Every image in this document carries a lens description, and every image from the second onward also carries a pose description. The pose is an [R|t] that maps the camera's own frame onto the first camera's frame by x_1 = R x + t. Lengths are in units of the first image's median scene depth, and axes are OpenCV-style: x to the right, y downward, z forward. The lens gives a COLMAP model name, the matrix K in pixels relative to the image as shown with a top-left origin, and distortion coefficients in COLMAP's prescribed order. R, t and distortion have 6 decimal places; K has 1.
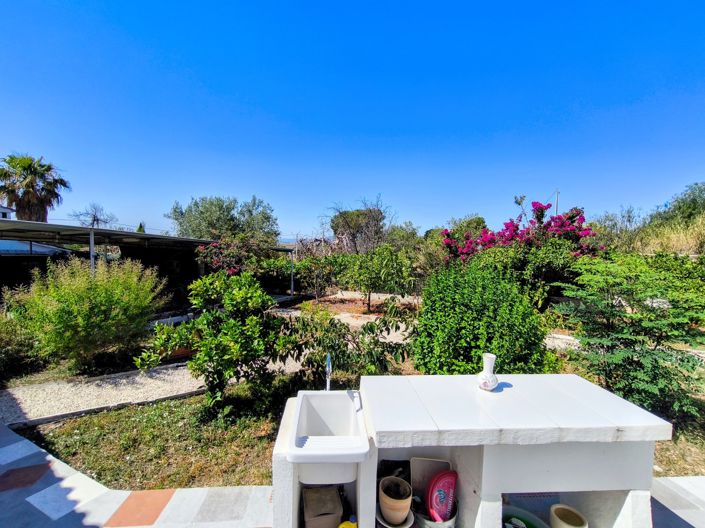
lens RADIAL K [[306.4, 0, 352.4], [0, 306.4, 256.8], [0, 0, 1]] dist [-0.006916, 0.001883]
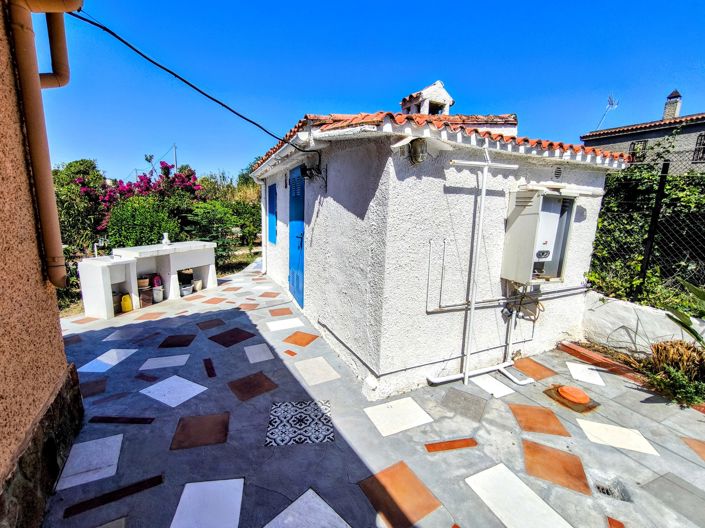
lens RADIAL K [[306.4, 0, 347.9], [0, 306.4, 261.5], [0, 0, 1]] dist [-0.006916, 0.001883]
pose [[0.467266, -0.164647, 0.868650, -0.254078], [0.010178, 0.983443, 0.180931, 0.015073], [-0.884058, -0.075702, 0.461206, -0.365018]]
